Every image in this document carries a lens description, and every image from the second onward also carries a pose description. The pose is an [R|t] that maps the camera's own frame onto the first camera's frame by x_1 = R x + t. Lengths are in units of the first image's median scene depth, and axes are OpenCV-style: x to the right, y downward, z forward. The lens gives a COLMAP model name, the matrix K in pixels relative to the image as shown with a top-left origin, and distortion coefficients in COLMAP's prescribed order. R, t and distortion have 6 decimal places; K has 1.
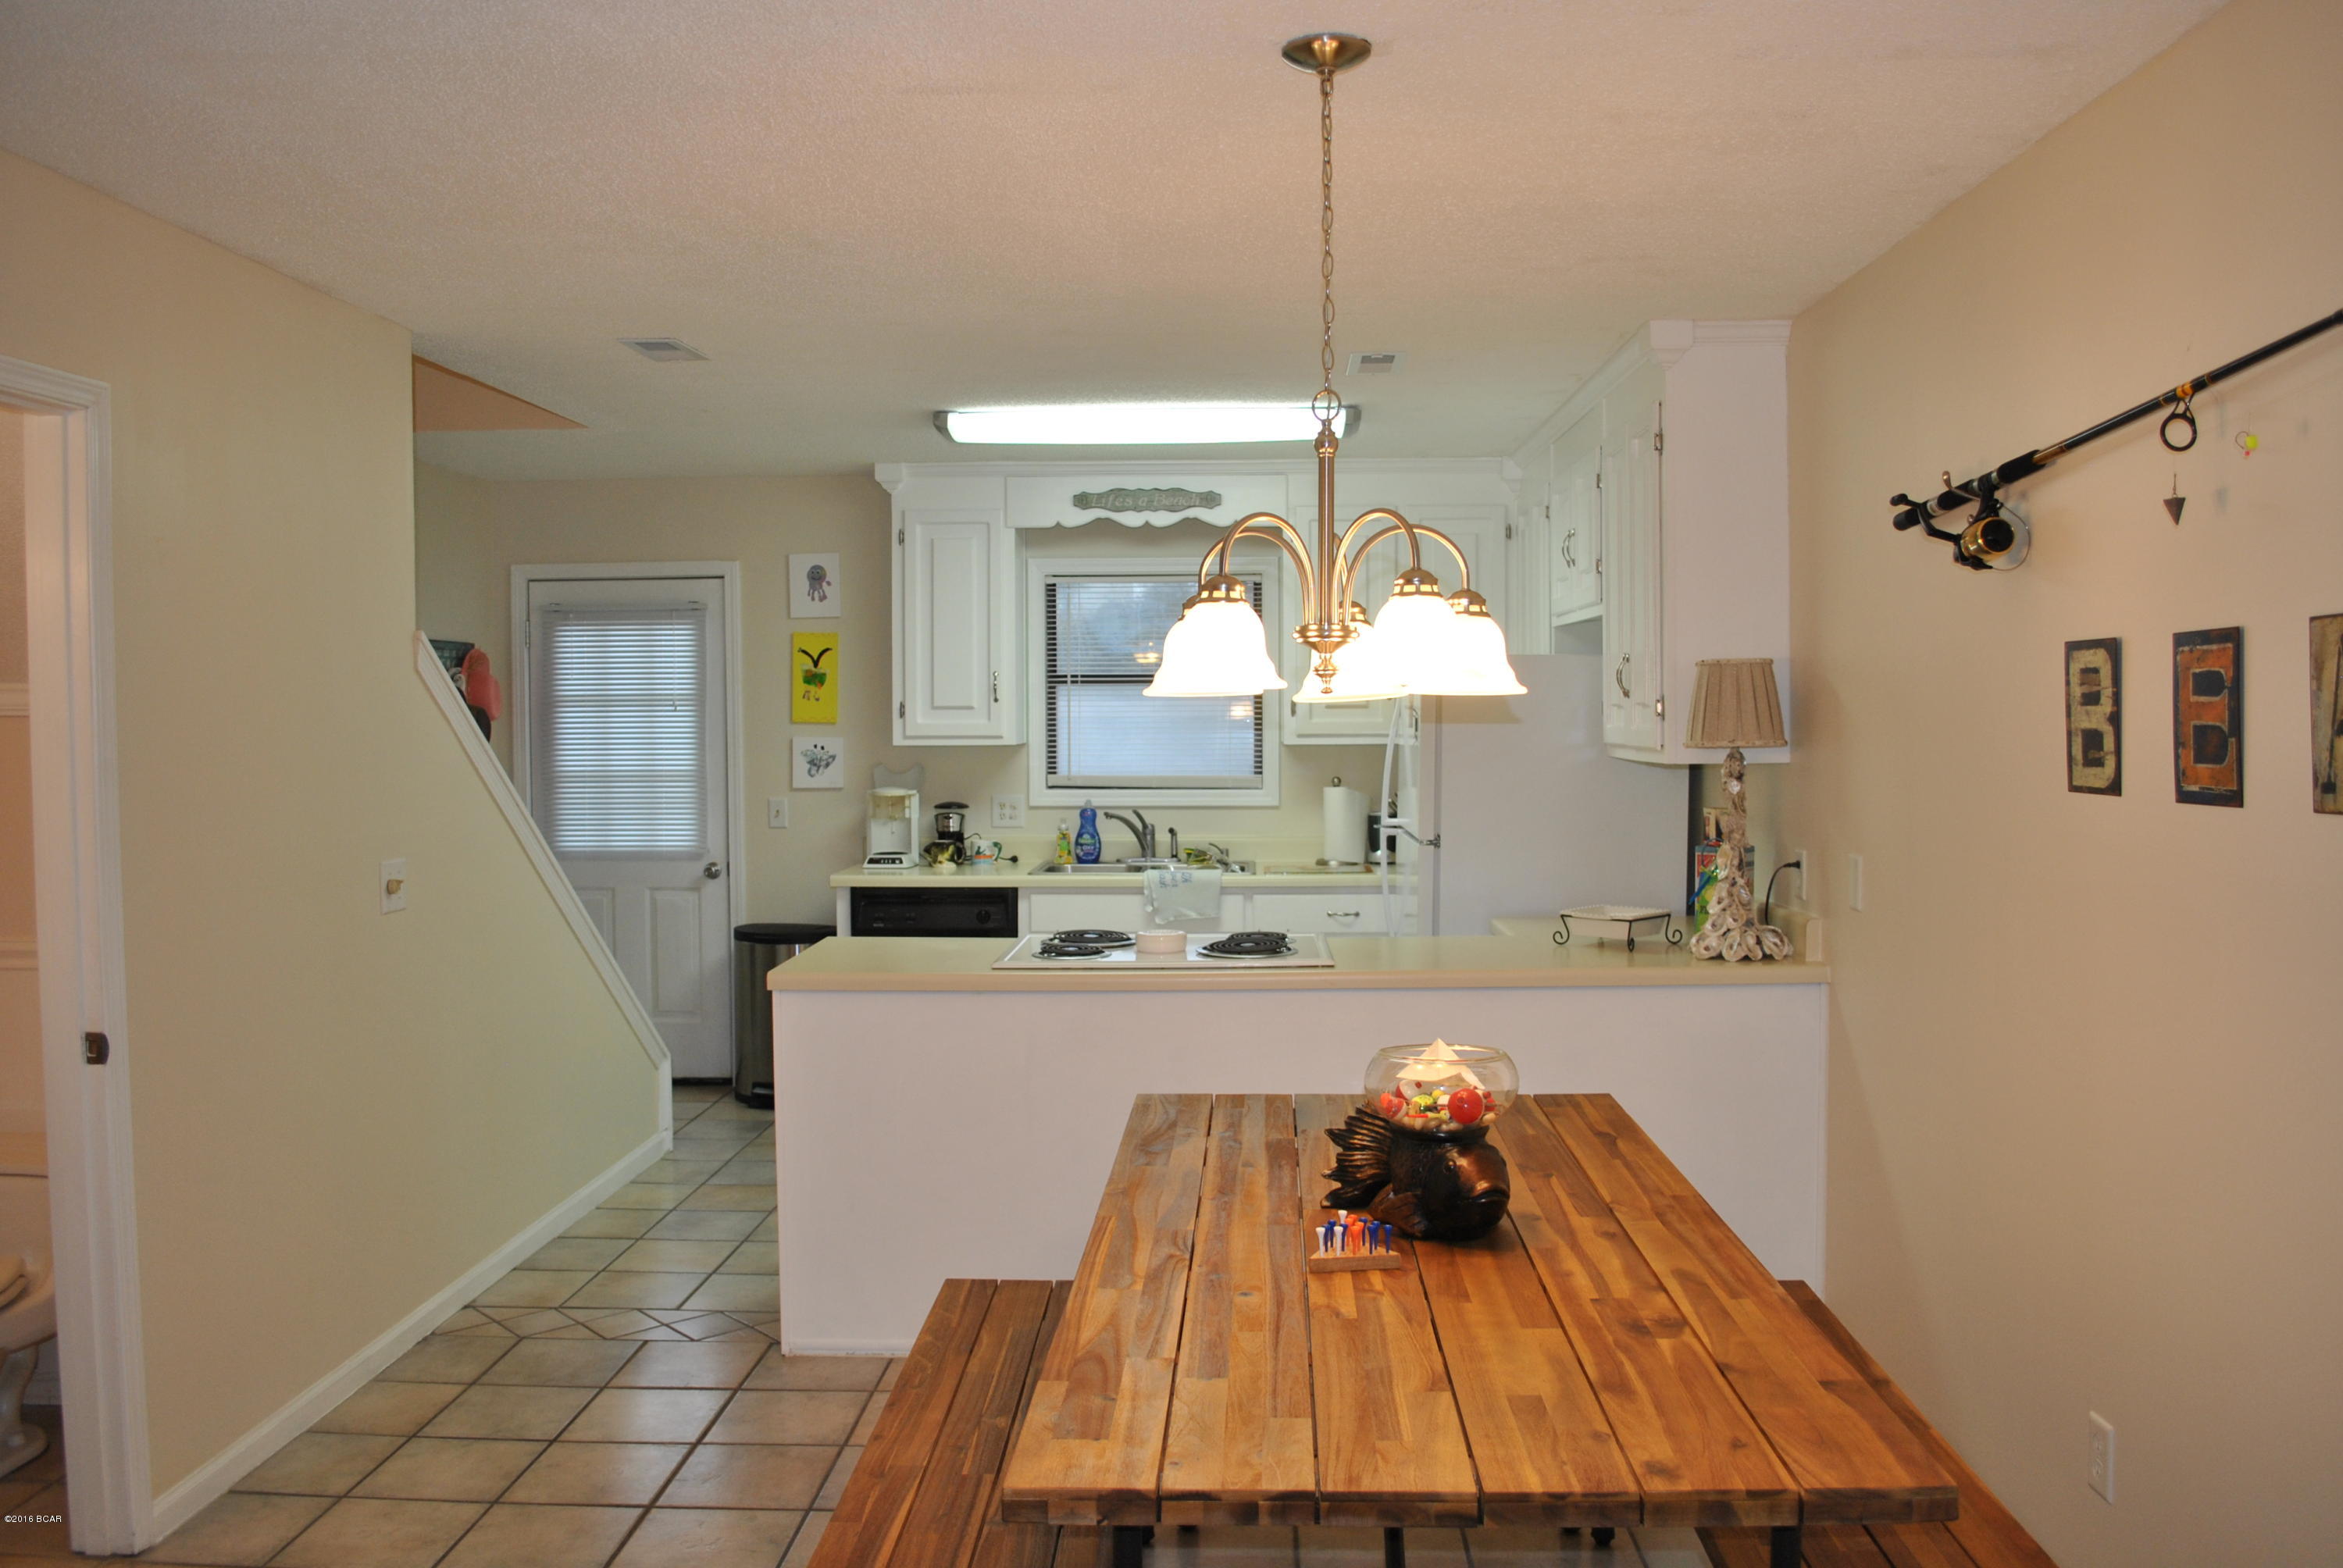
lens RADIAL K [[1875.7, 0, 1171.8], [0, 1875.7, 779.0], [0, 0, 1]] dist [-0.072419, -0.005636]
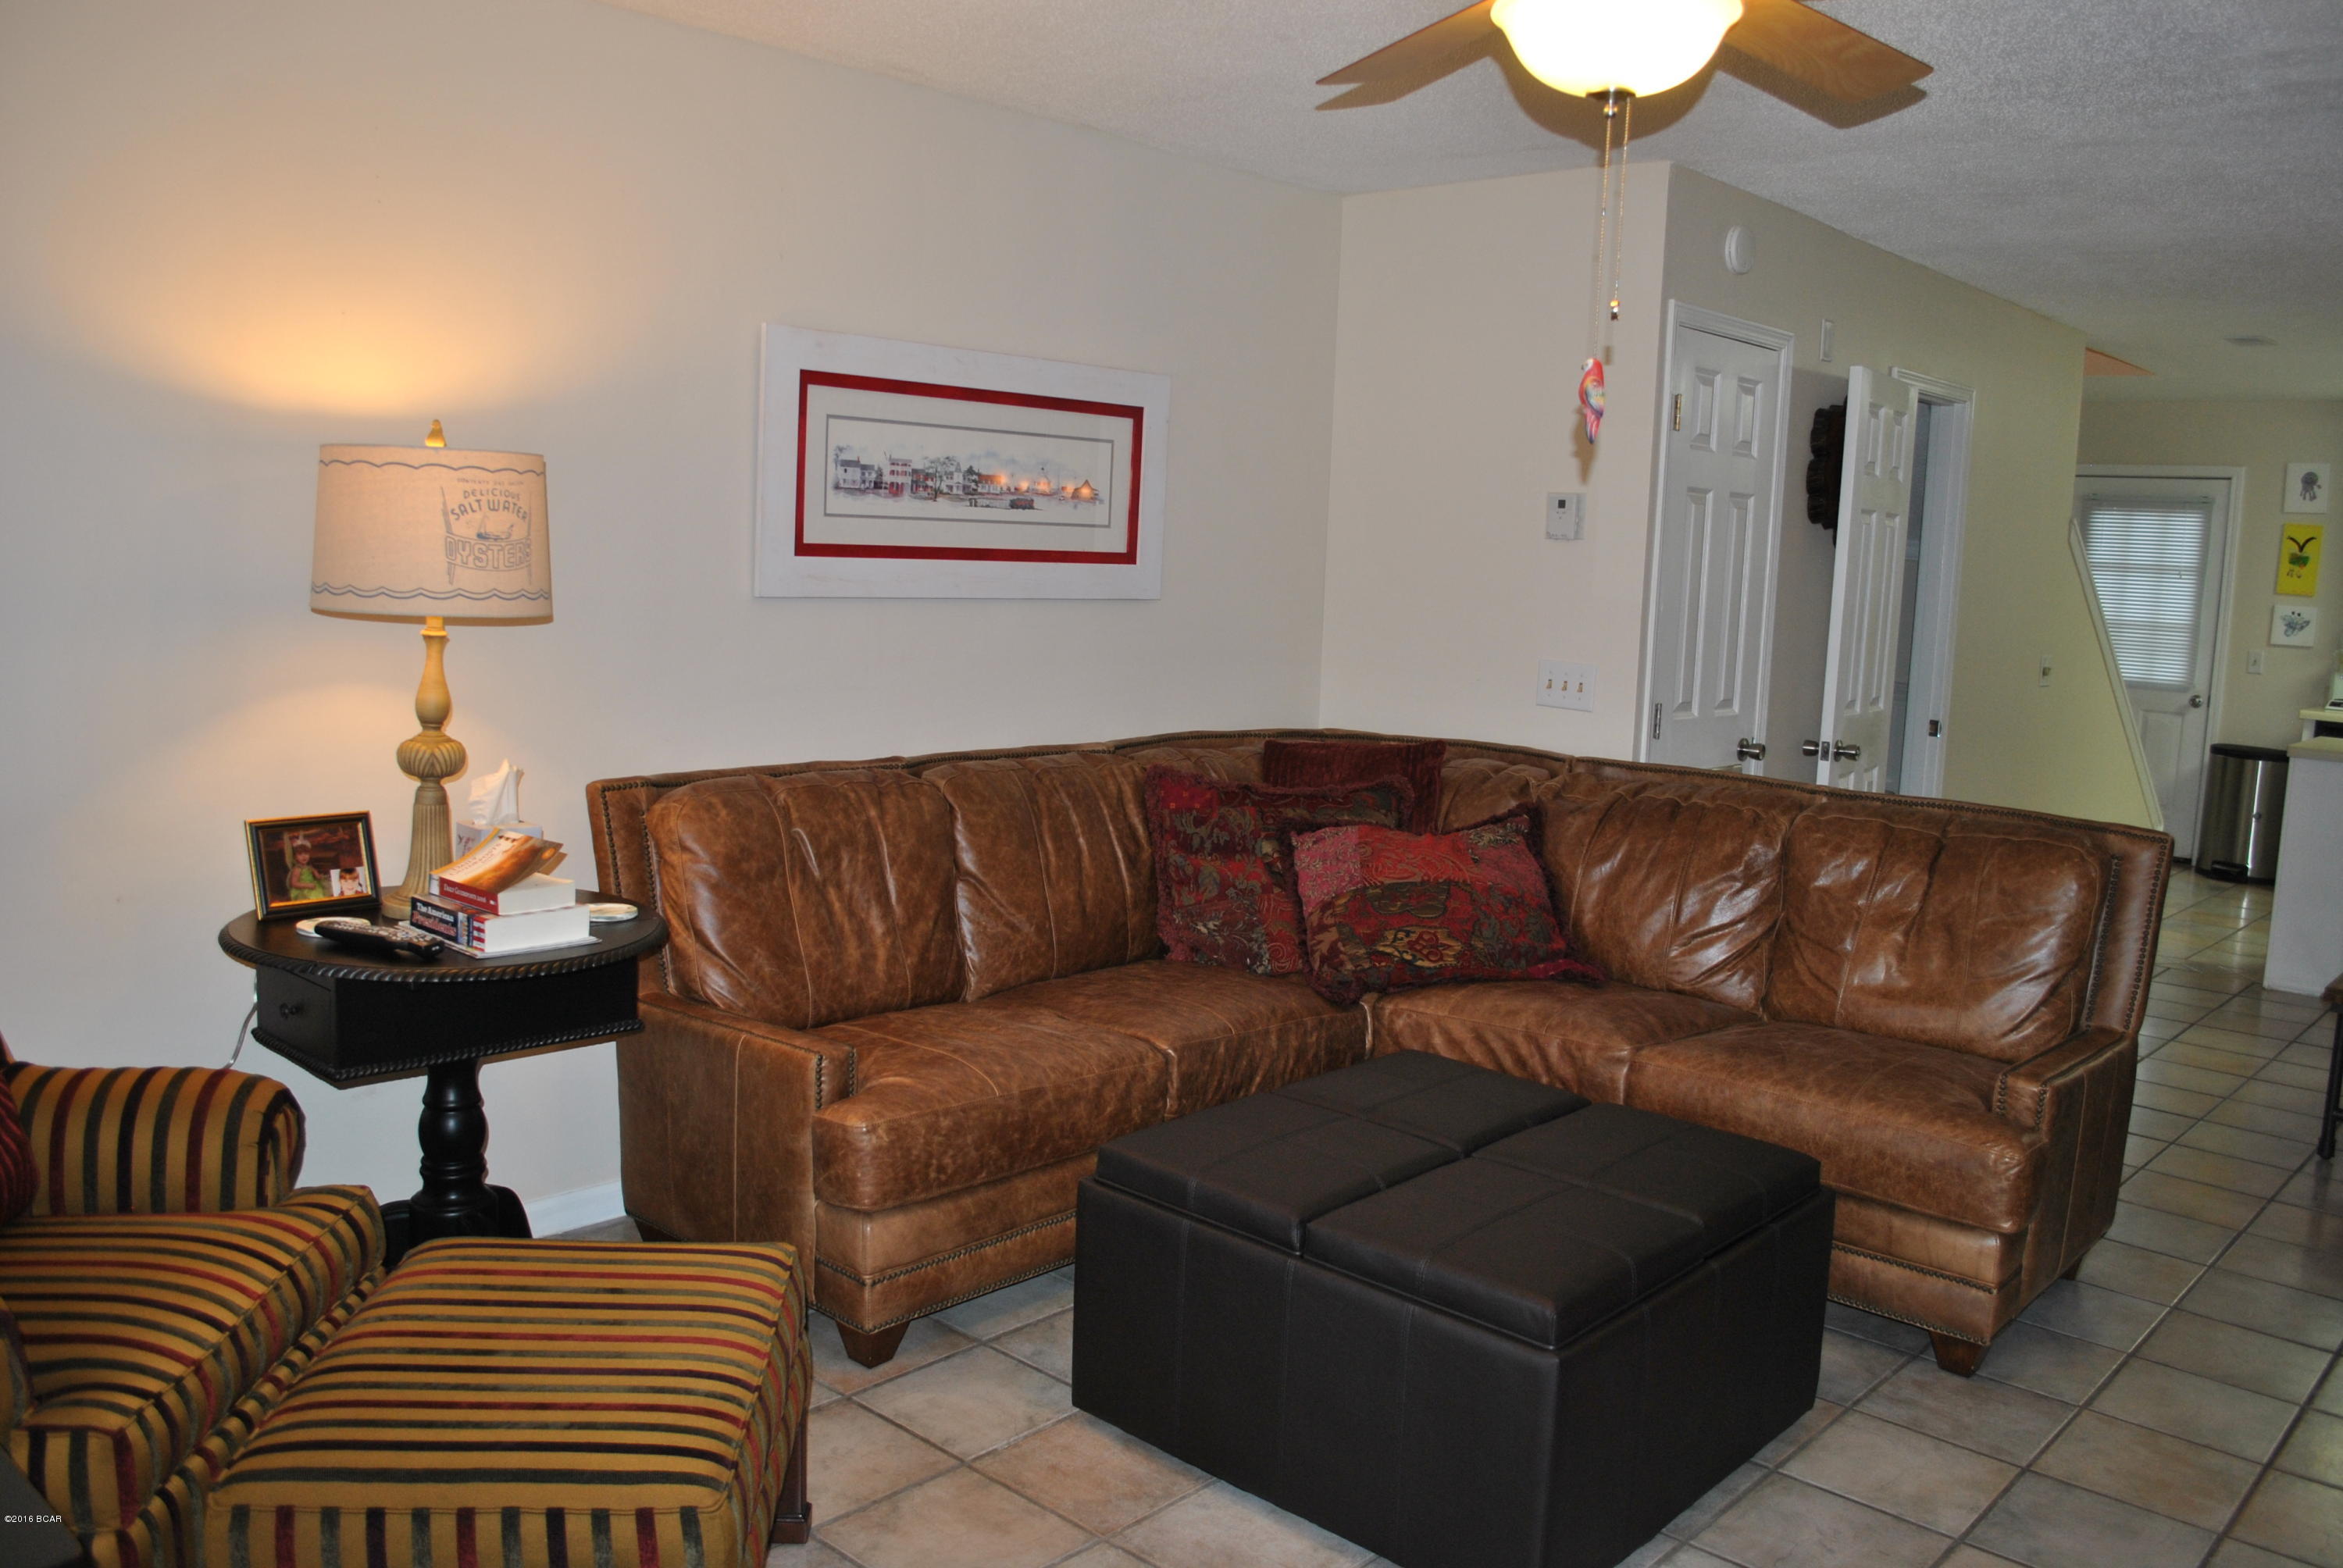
lens RADIAL K [[1875.7, 0, 1172.9], [0, 1875.7, 784.4], [0, 0, 1]] dist [-0.072419, -0.005636]
pose [[0.770365, 0.120172, -0.626176, 0.015151], [-0.072311, 0.992209, 0.101456, 0.028376], [0.633489, -0.032879, 0.773053, -0.465232]]
